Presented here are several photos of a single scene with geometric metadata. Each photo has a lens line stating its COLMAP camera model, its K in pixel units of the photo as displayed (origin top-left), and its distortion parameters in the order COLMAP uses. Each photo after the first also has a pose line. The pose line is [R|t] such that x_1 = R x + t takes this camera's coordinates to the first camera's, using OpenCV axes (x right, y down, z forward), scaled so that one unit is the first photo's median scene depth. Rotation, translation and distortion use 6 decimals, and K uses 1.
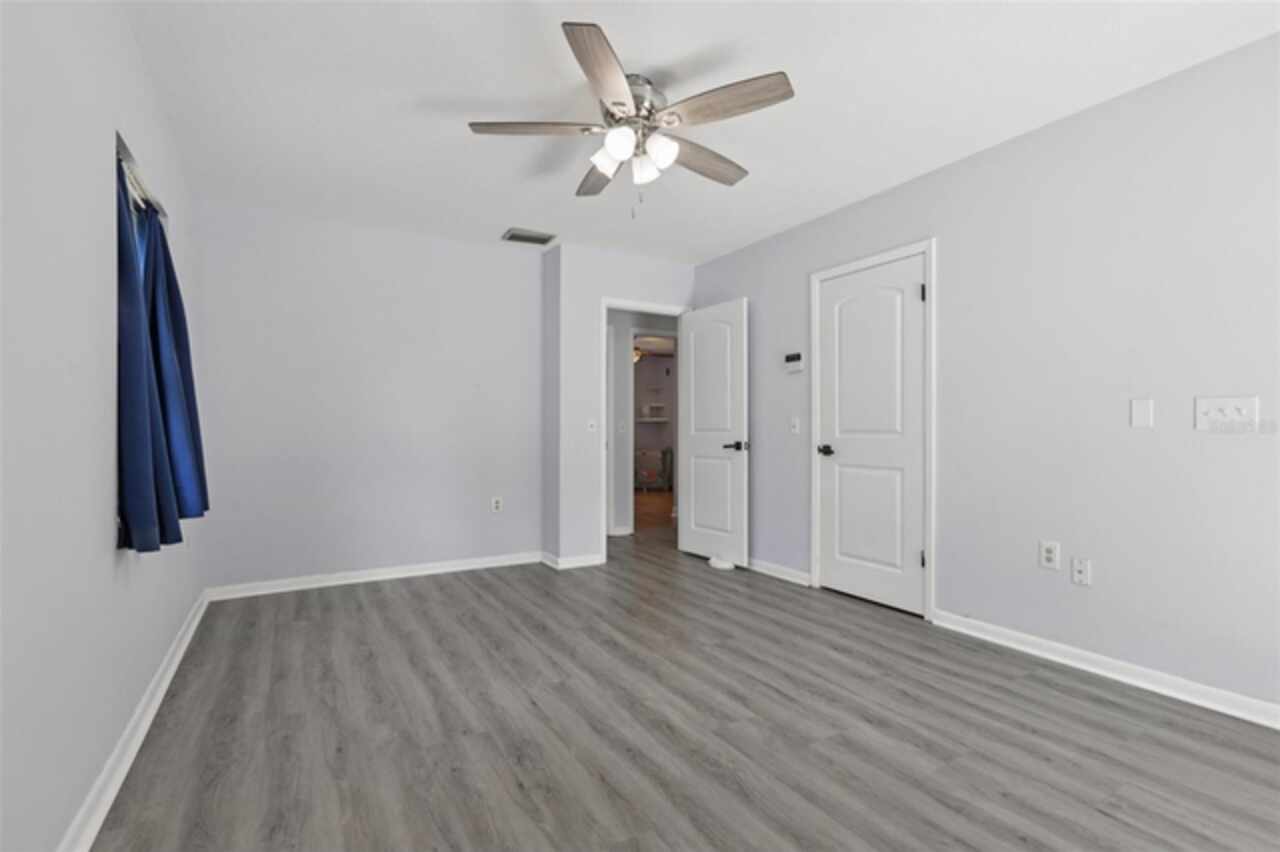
lens RADIAL K [[582.3, 0, 635.9], [0, 582.3, 427.2], [0, 0, 1]] dist [-0.004105, 0.000335]
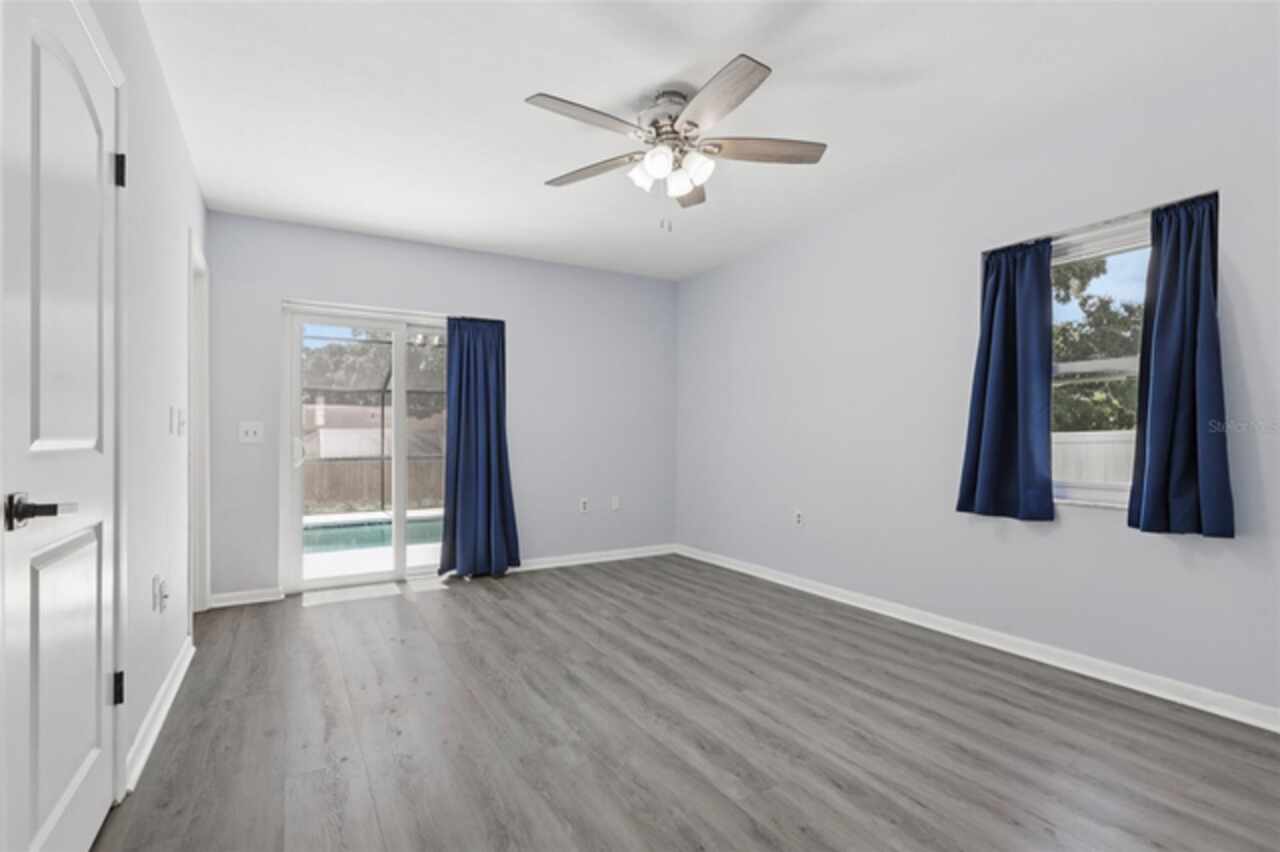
lens RADIAL K [[594.8, 0, 638.6], [0, 594.8, 437.5], [0, 0, 1]] dist [-0.021145, 0.000113]
pose [[-0.999991, 0.001700, -0.003868, 0.045124], [0.001702, 0.999998, -0.000579, 0.007506], [0.003867, -0.000586, -0.999992, 1.847038]]
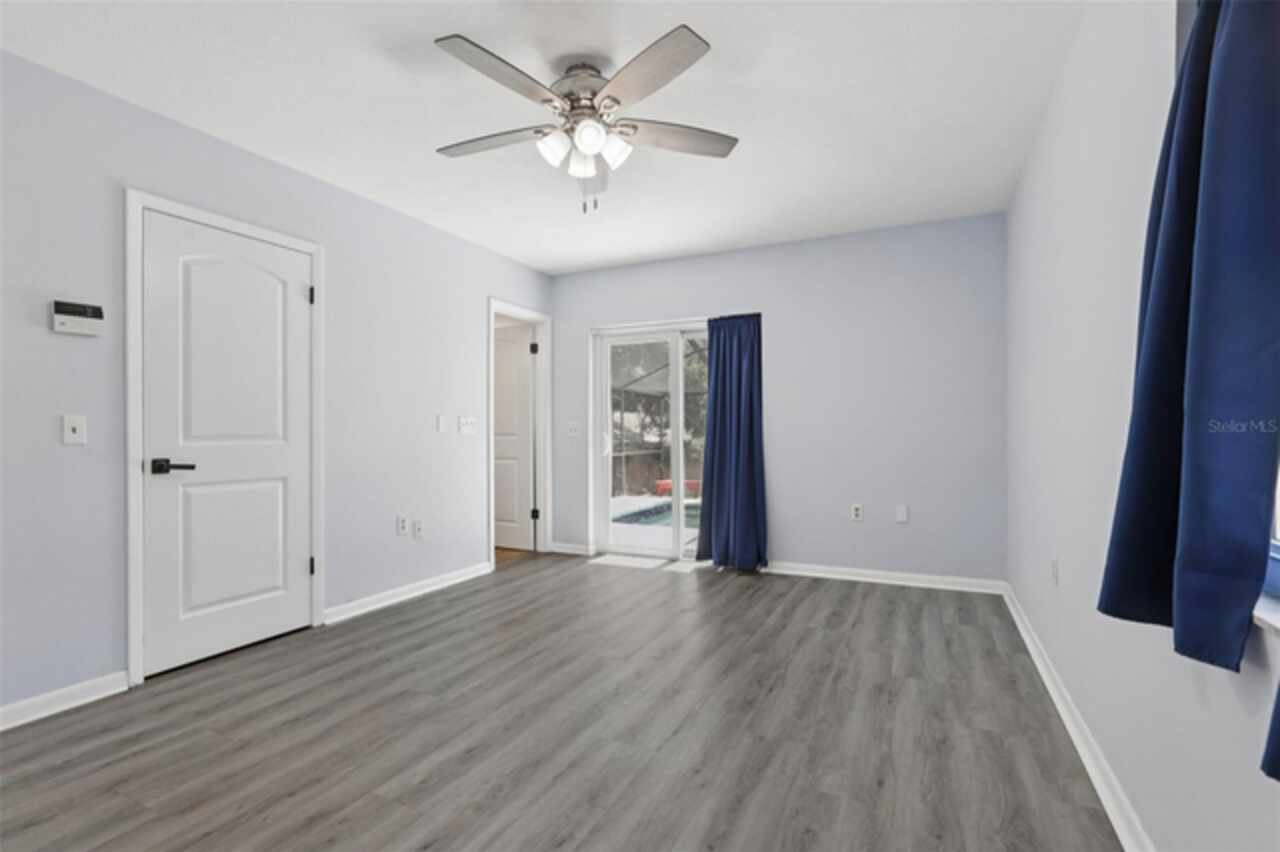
lens RADIAL K [[586.5, 0, 644.3], [0, 586.5, 422.7], [0, 0, 1]] dist [-0.019369, 0.000341]
pose [[-0.555912, 0.018115, 0.831044, -0.773484], [0.005882, 0.999823, -0.017859, 0.007013], [-0.831221, -0.005040, -0.555920, 1.313124]]
